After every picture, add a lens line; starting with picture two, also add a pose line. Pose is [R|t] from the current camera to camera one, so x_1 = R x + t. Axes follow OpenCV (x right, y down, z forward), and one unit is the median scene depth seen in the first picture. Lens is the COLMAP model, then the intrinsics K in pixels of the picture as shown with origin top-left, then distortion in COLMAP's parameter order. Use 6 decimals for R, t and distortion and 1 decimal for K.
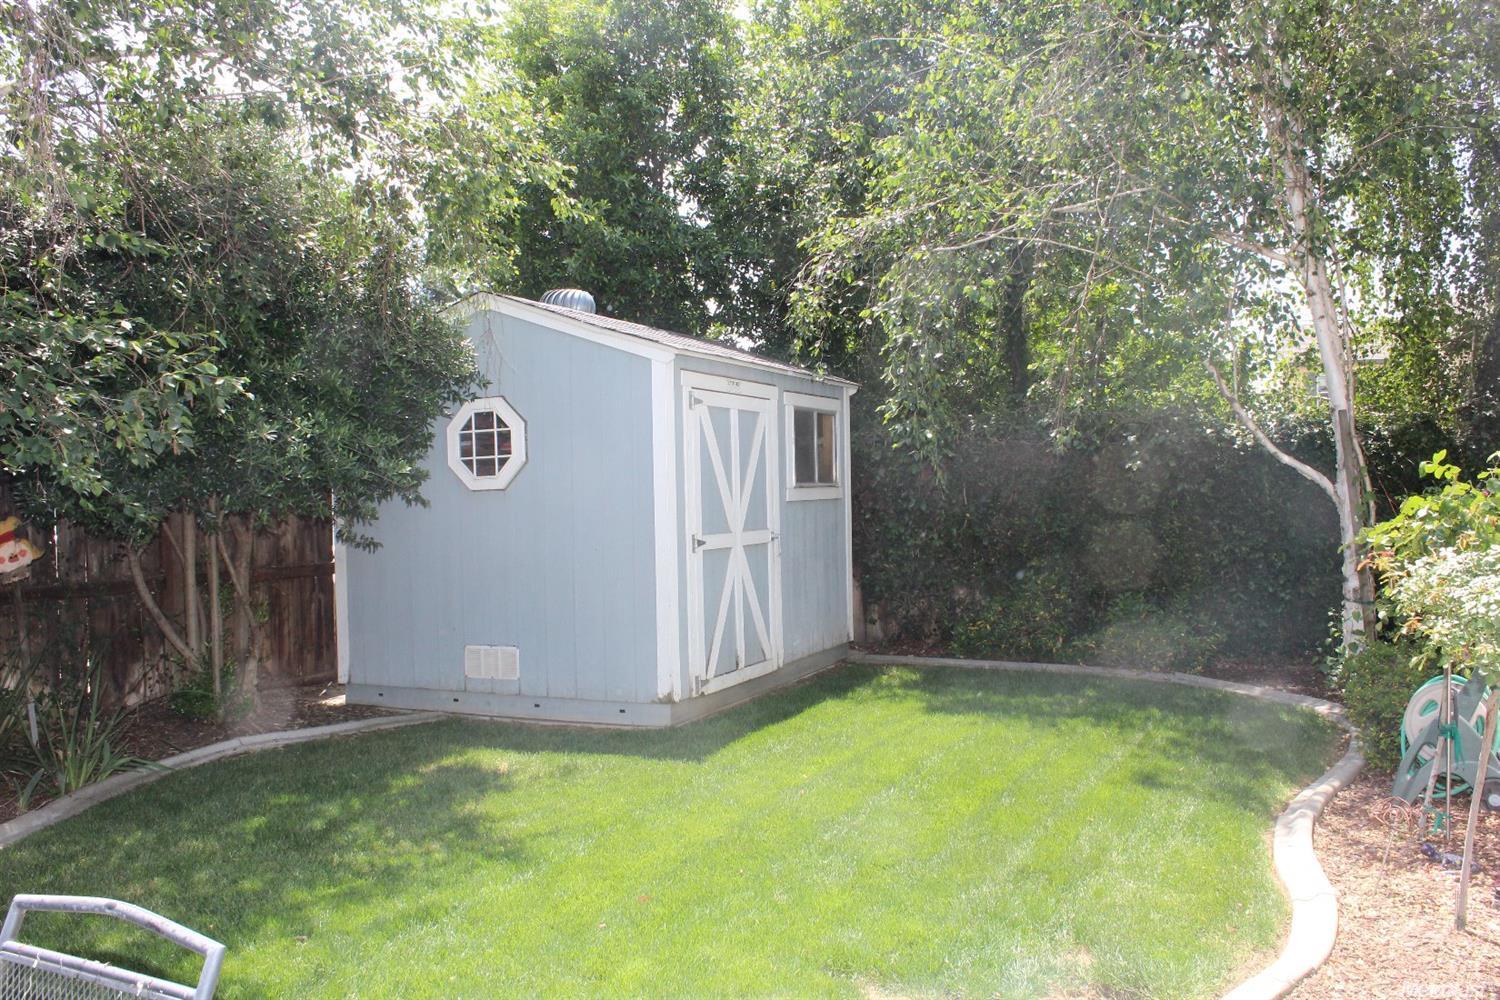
lens RADIAL K [[1249.3, 0, 761.0], [0, 1249.3, 500.3], [0, 0, 1]] dist [-0.166741, 0.148868]
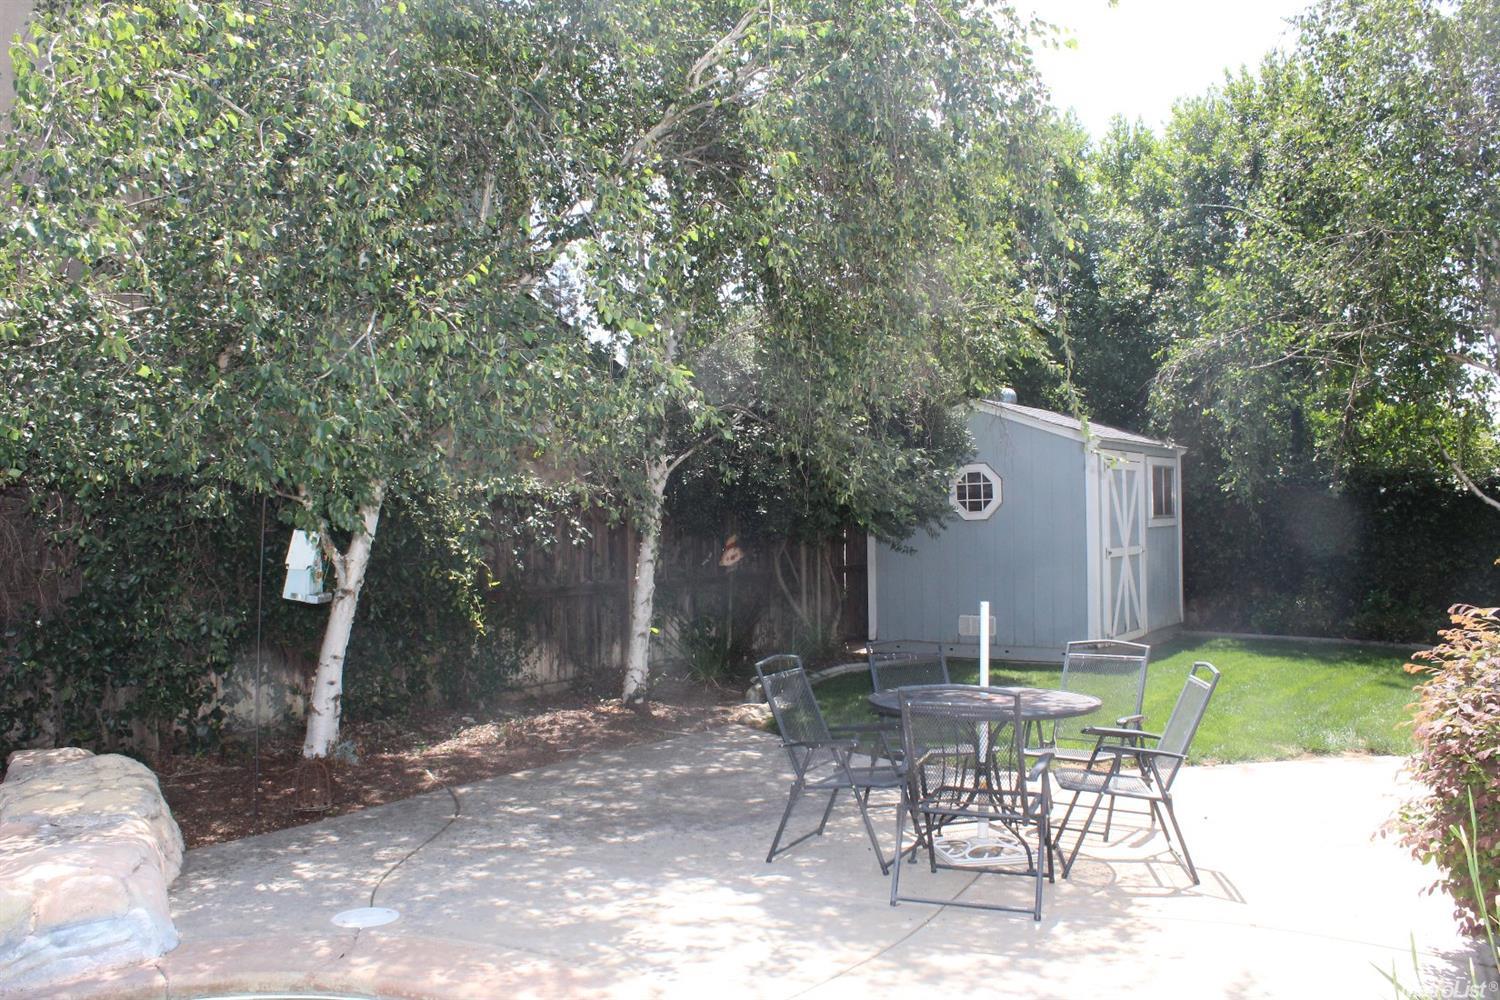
lens RADIAL K [[1249.3, 0, 761.0], [0, 1249.3, 500.3], [0, 0, 1]] dist [-0.166741, 0.148868]
pose [[0.984643, 0.003685, -0.174539, -0.204170], [-0.006291, 0.999877, -0.014382, -0.008333], [0.174465, 0.015259, 0.984545, -0.638257]]
